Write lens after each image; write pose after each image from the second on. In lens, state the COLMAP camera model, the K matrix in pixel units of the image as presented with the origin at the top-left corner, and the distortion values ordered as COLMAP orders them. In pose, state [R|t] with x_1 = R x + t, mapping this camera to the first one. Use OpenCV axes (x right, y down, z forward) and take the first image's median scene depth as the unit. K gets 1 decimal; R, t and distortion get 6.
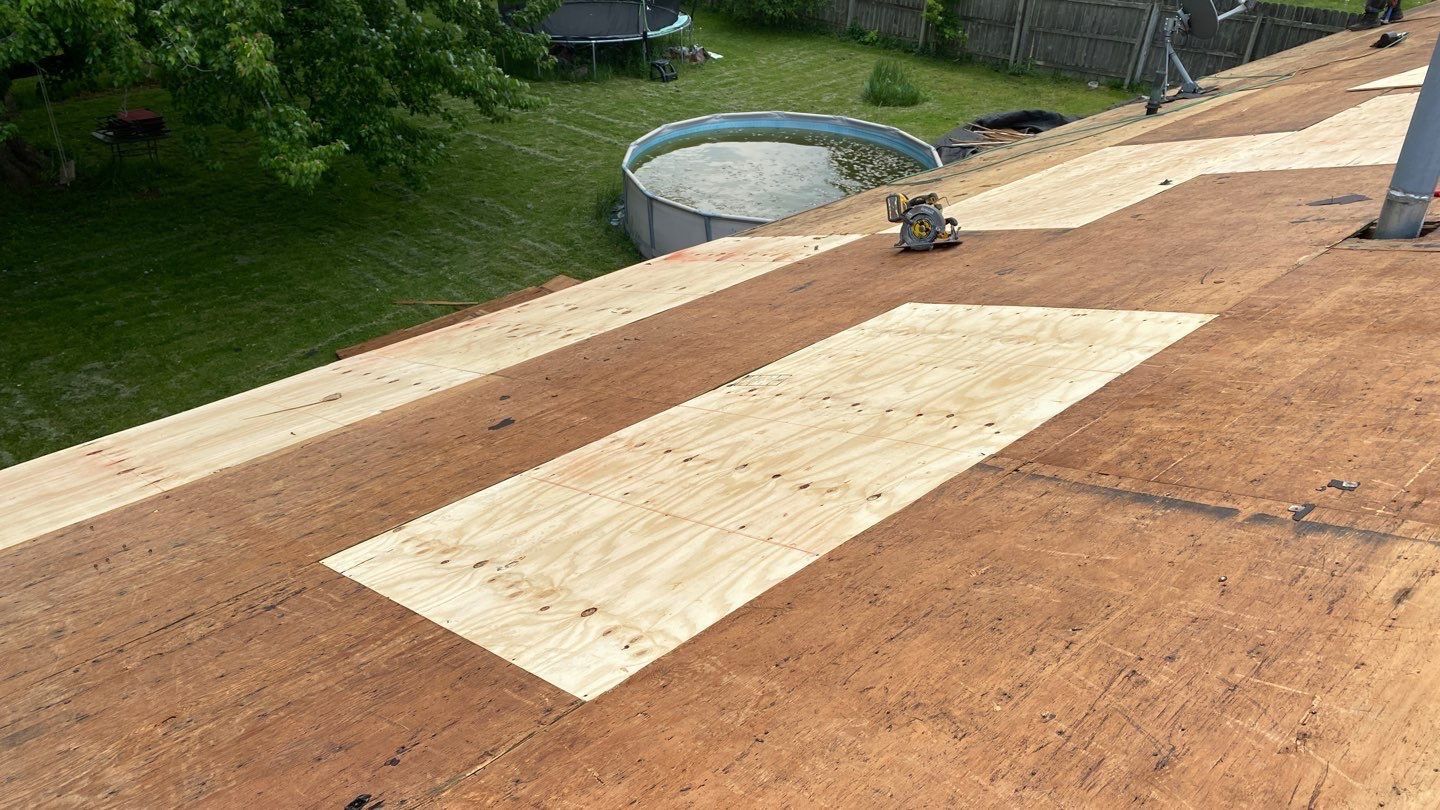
lens RADIAL K [[1131.3, 0, 720.0], [0, 1131.3, 405.0], [0, 0, 1]] dist [0.044103, -0.008175]
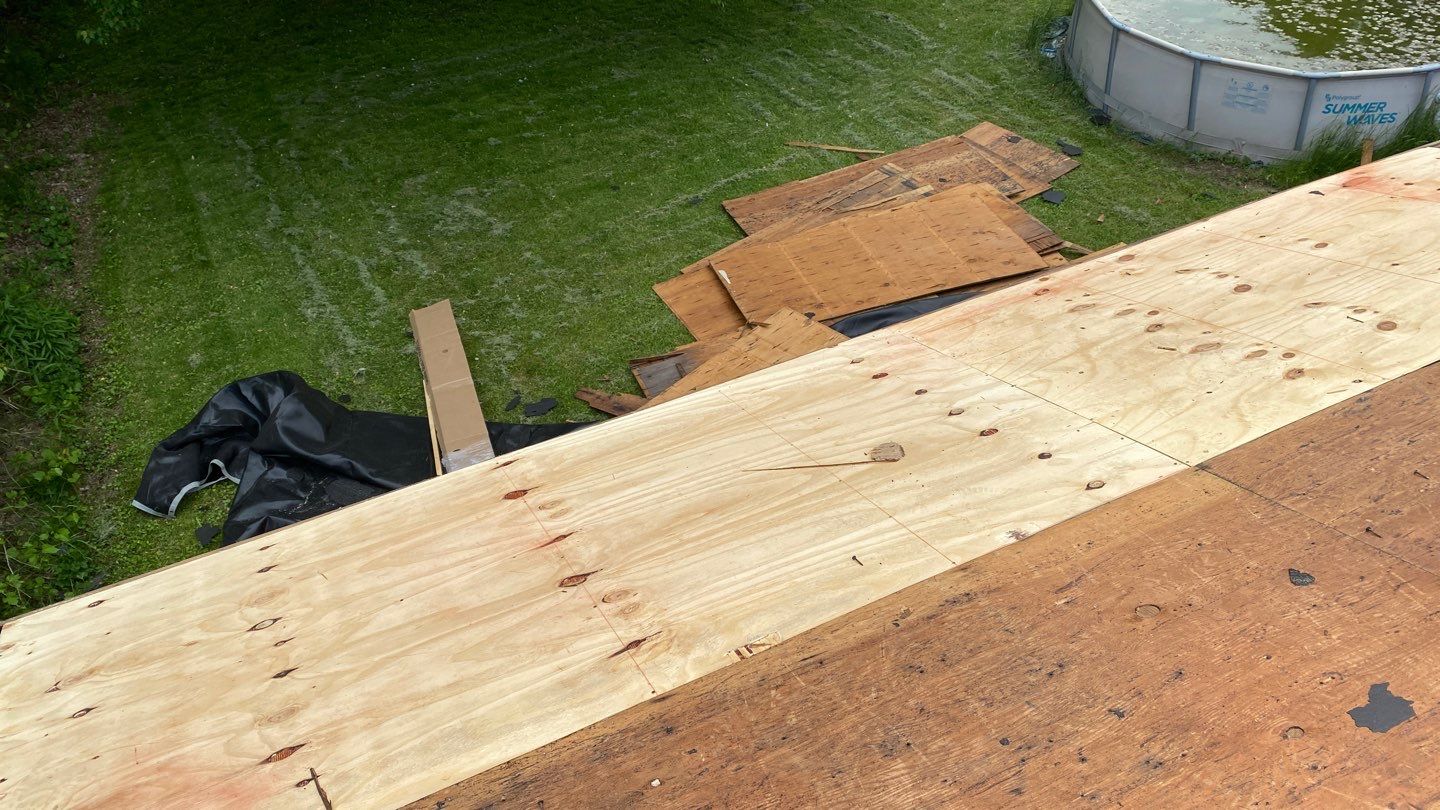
lens RADIAL K [[1168.8, 0, 748.3], [0, 1168.8, 406.7], [0, 0, 1]] dist [0.195304, -0.456296]
pose [[0.962668, 0.136244, -0.233896, -0.078578], [-0.099865, 0.981900, 0.160934, -0.034590], [0.251589, -0.131568, 0.958850, 0.118084]]
